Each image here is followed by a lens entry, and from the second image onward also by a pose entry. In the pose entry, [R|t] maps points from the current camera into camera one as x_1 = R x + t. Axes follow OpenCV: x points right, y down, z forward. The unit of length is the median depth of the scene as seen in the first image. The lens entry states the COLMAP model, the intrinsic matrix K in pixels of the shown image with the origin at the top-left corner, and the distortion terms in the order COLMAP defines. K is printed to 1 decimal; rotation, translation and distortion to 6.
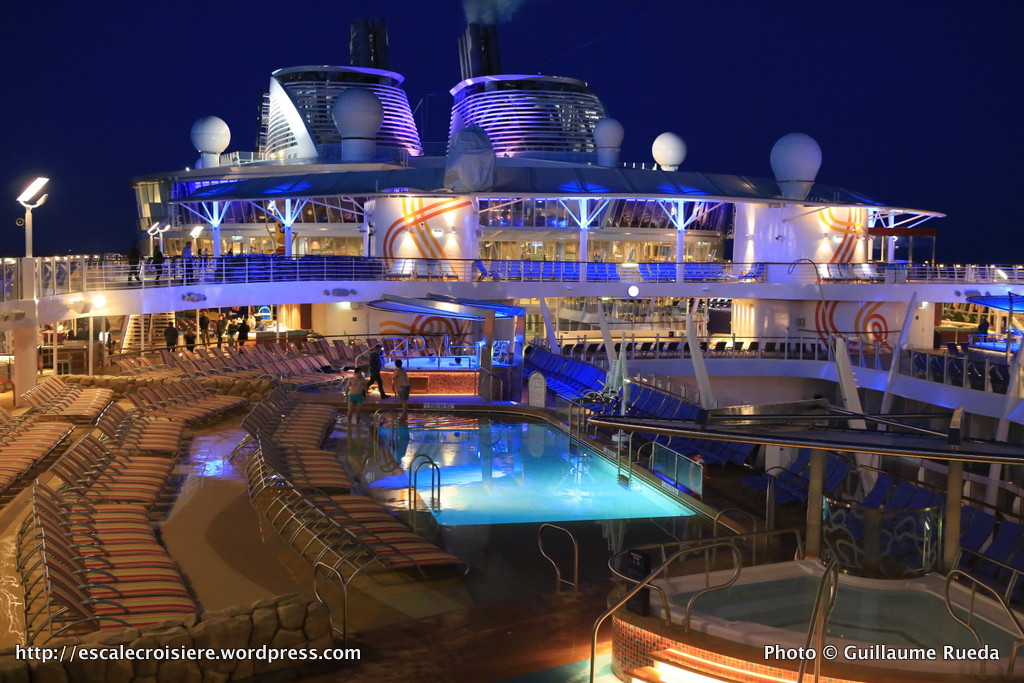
lens RADIAL K [[1213.8, 0, 512.0], [0, 1213.8, 341.5], [0, 0, 1]] dist [-0.000476, -0.000420]
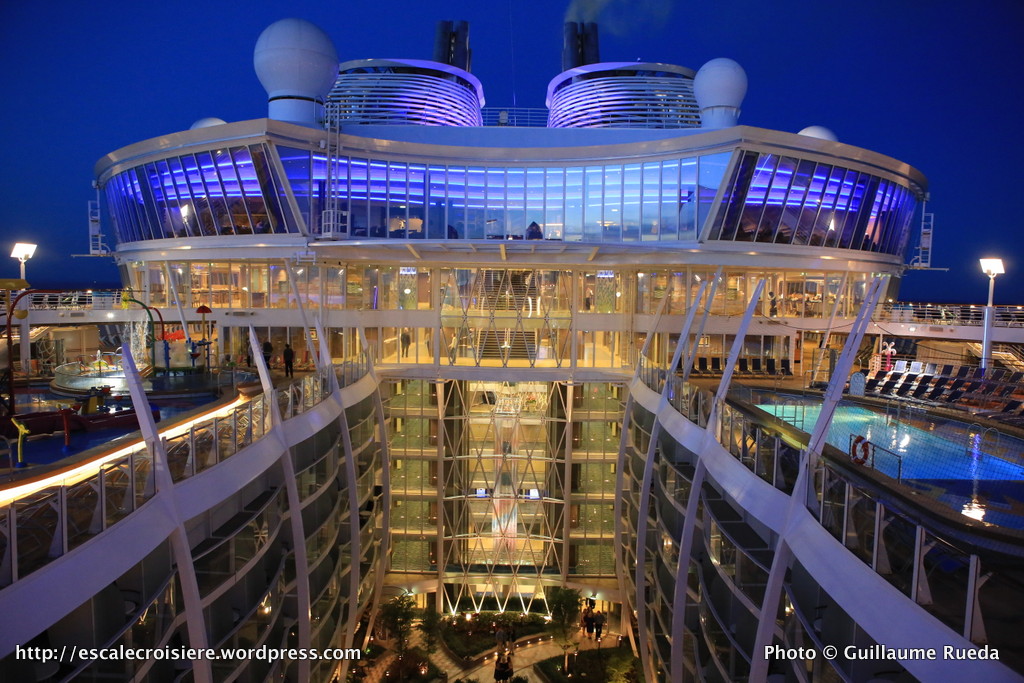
lens RADIAL K [[729.0, 0, 512.0], [0, 729.0, 341.5], [0, 0, 1]] dist [0.002496, -0.000367]
pose [[0.976981, 0.022530, -0.212135, 0.051274], [-0.020218, 0.999710, 0.013062, -0.043687], [0.212368, -0.008472, 0.977153, 0.553684]]
